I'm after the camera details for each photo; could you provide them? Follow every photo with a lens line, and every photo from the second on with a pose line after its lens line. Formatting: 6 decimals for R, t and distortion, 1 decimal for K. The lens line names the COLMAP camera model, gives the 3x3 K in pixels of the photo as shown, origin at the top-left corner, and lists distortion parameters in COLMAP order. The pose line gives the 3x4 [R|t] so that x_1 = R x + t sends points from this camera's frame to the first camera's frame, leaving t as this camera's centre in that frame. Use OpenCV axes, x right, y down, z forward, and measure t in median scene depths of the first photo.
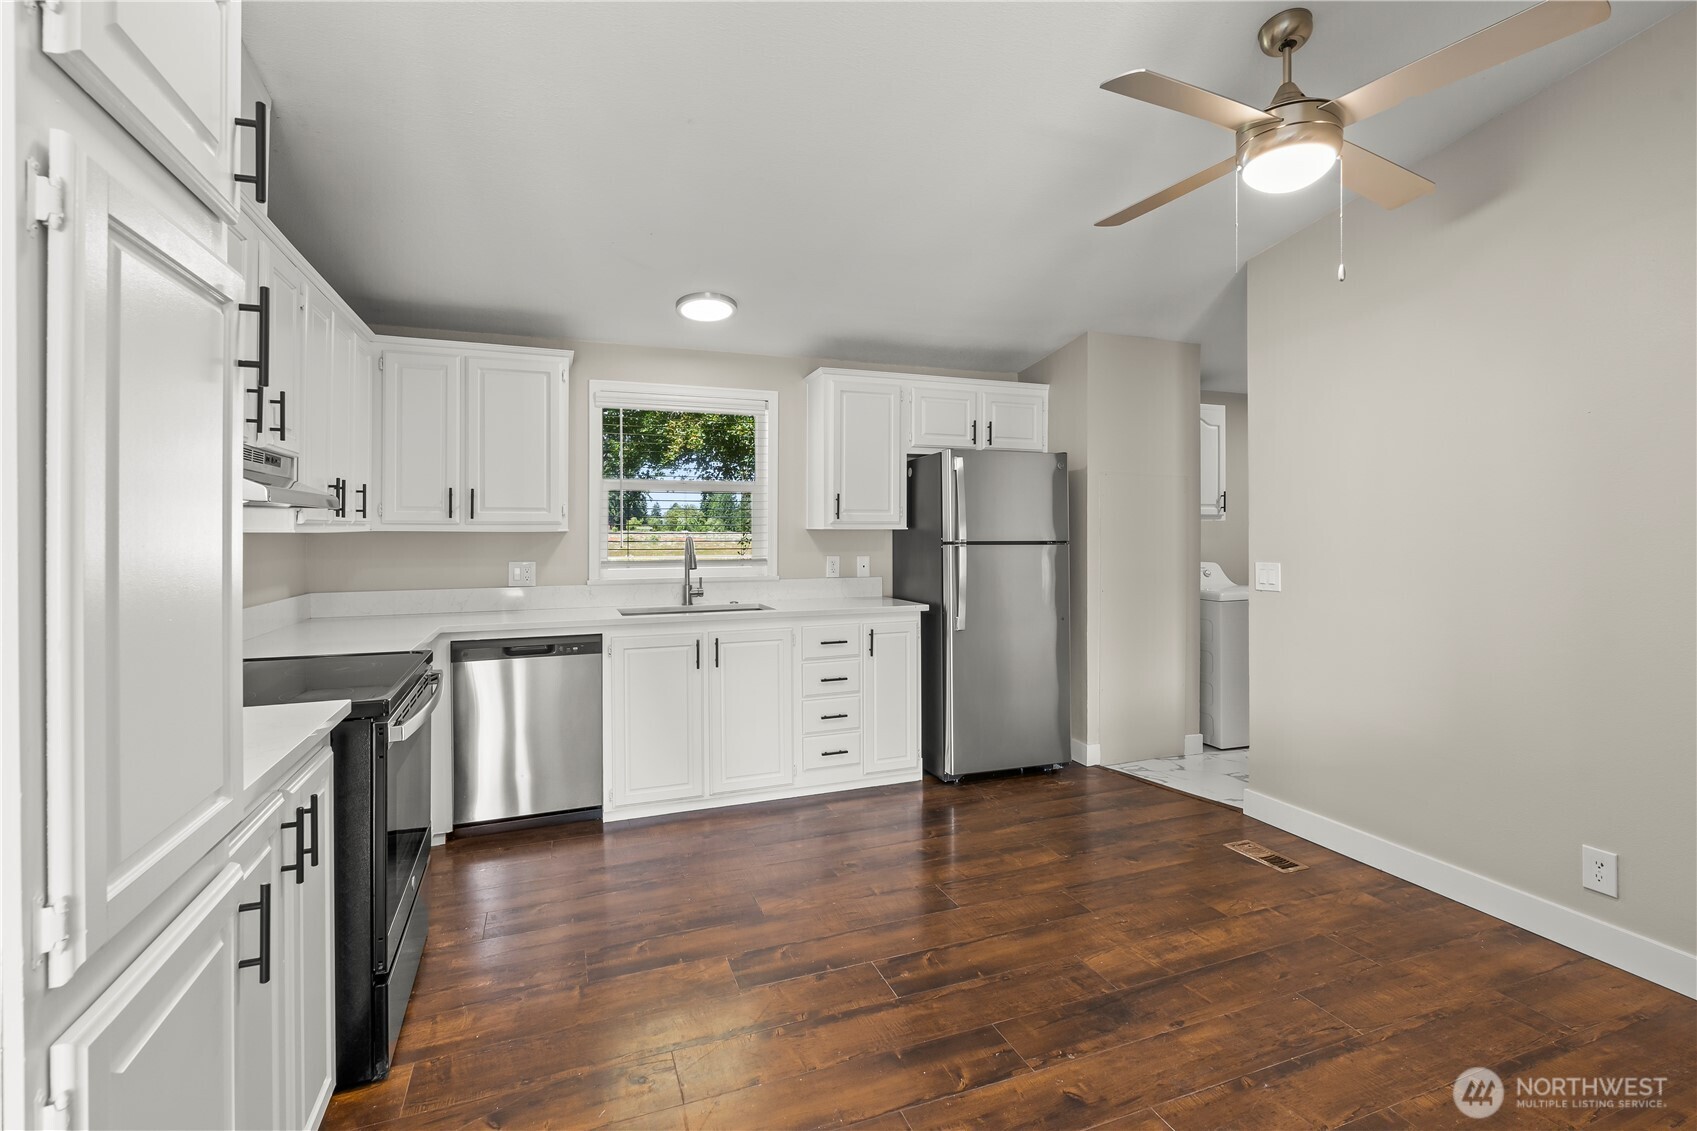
lens RADIAL K [[784.1, 0, 859.4], [0, 784.1, 529.3], [0, 0, 1]] dist [-0.013708, 0.001623]
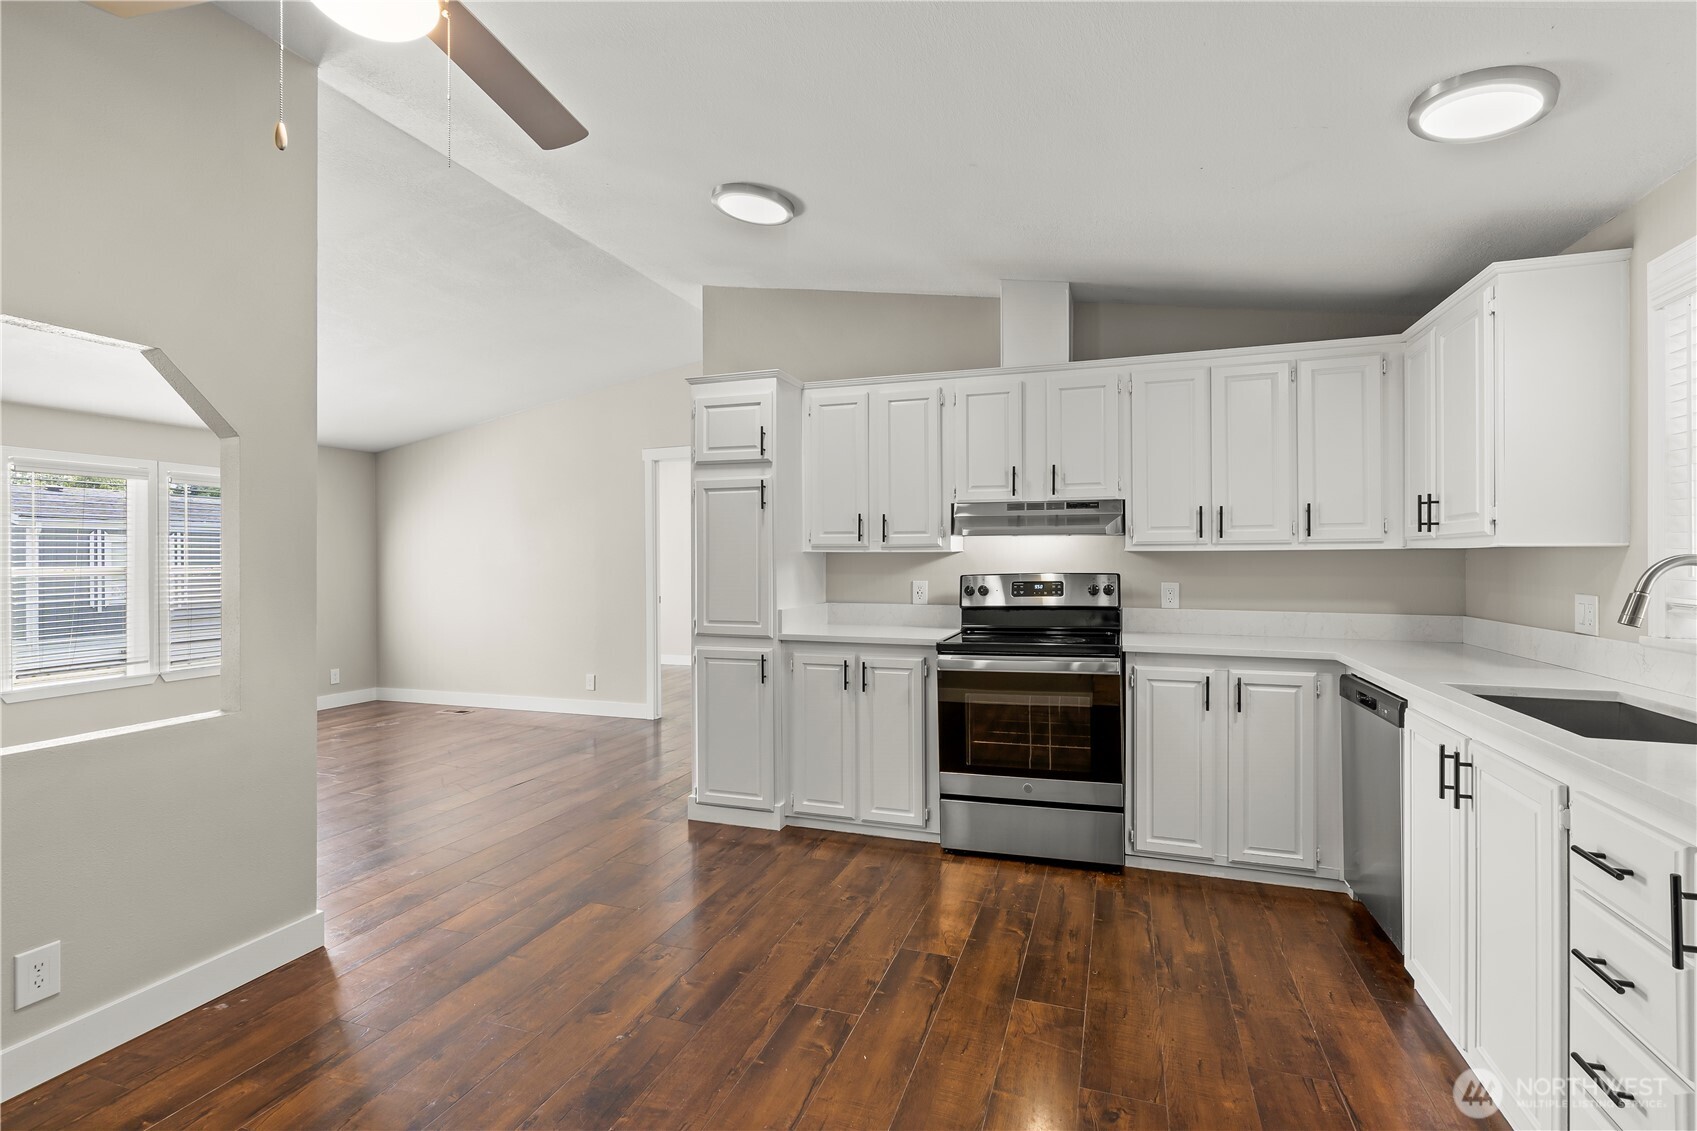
lens RADIAL K [[784.1, 0, 839.2], [0, 784.1, 562.0], [0, 0, 1]] dist [-0.013708, 0.001623]
pose [[-0.661148, 0.004901, -0.750240, 0.420033], [0.003010, 0.999988, 0.003881, 0.010715], [0.750250, 0.000308, -0.661155, 0.930809]]
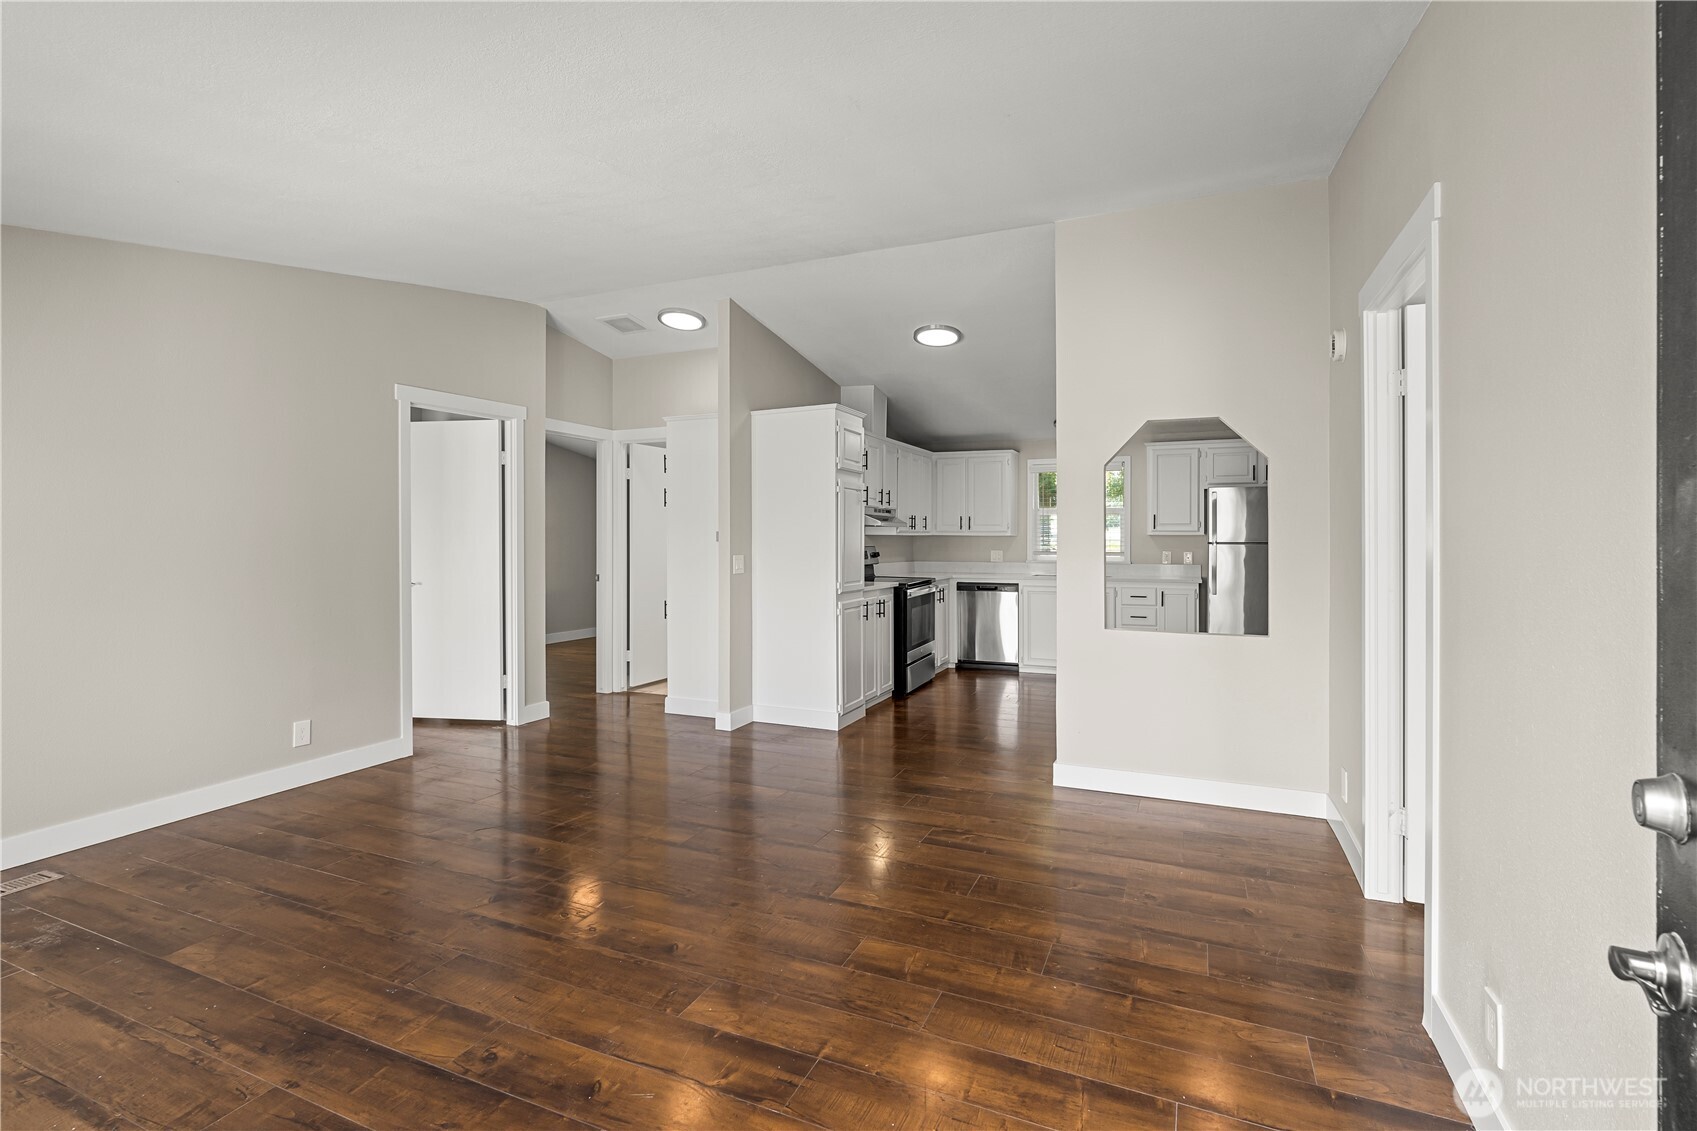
lens RADIAL K [[784.1, 0, 845.1], [0, 784.1, 530.1], [0, 0, 1]] dist [-0.013708, 0.001623]
pose [[0.698978, -0.003022, -0.715137, 0.757595], [-0.003985, 0.999959, -0.008120, 0.006164], [0.715132, 0.008526, 0.698937, -0.728529]]
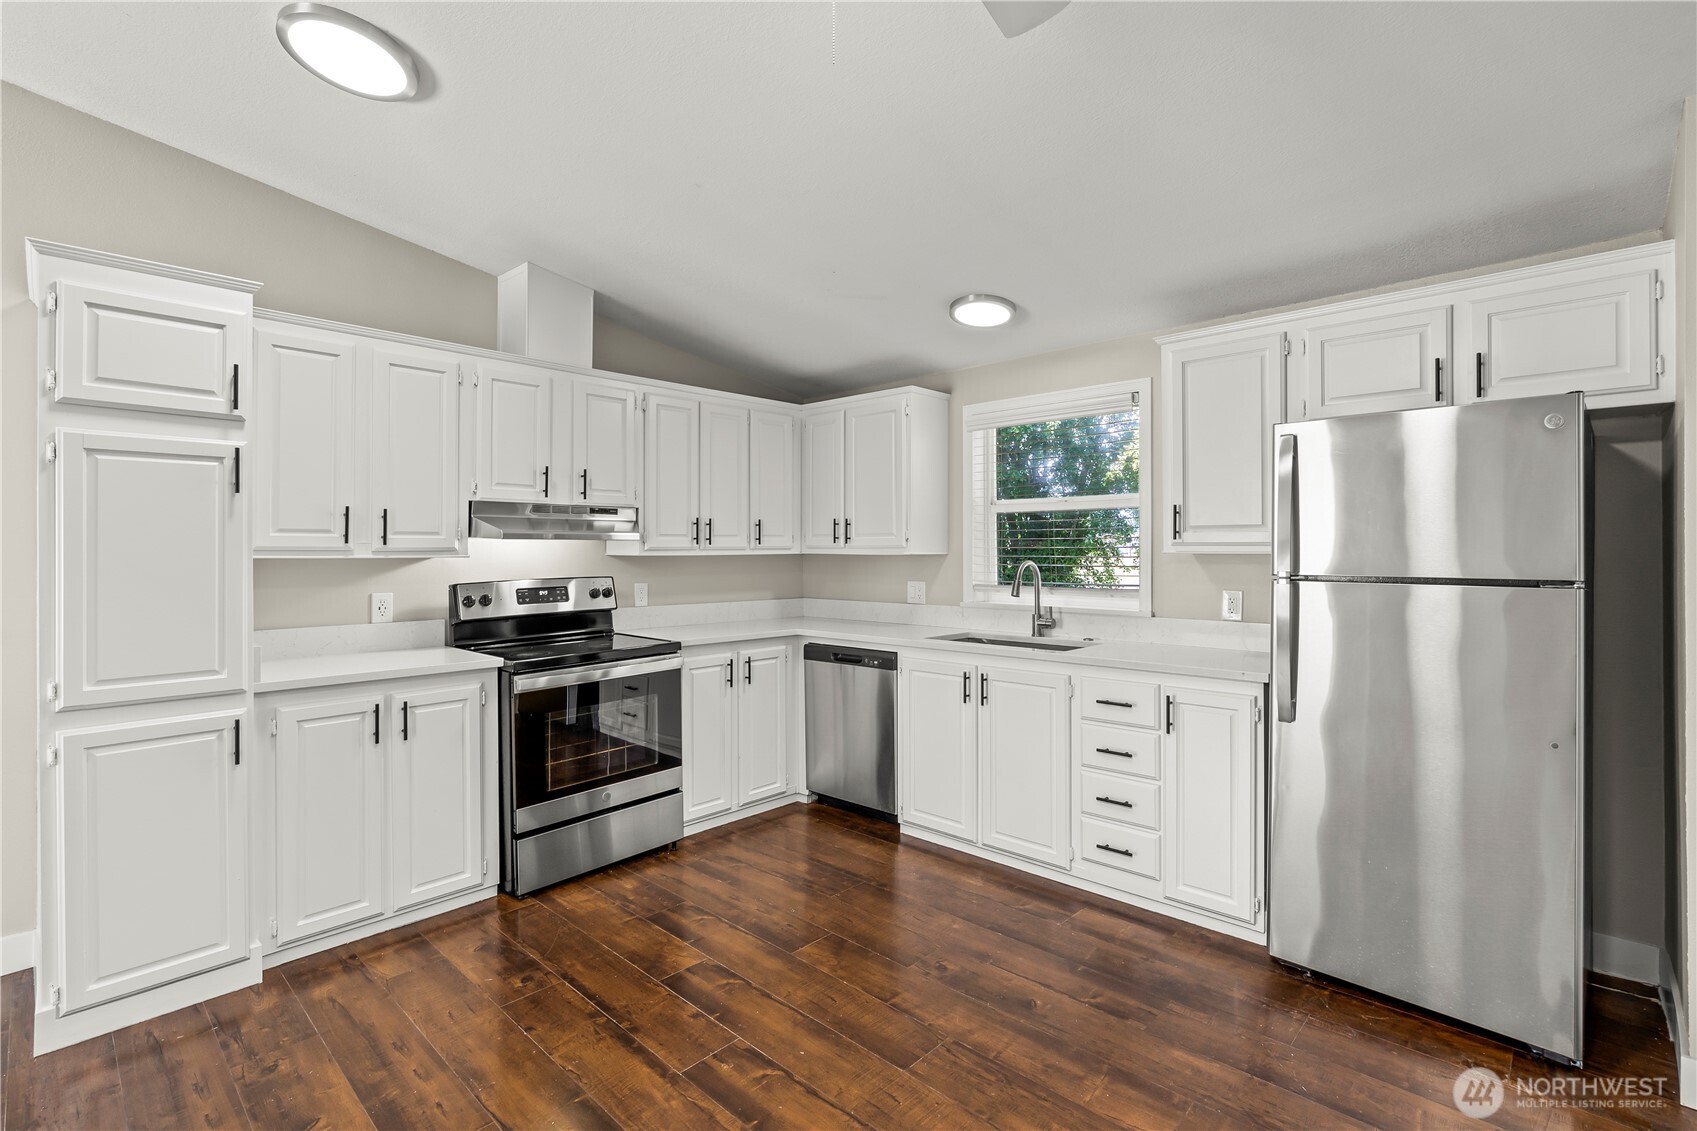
lens RADIAL K [[784.1, 0, 852.2], [0, 784.1, 549.4], [0, 0, 1]] dist [-0.013708, 0.001623]
pose [[0.425241, 0.000271, -0.905080, 0.517593], [0.002110, 0.999997, 0.001291, -0.005165], [0.905078, -0.002458, 0.425239, 0.432616]]
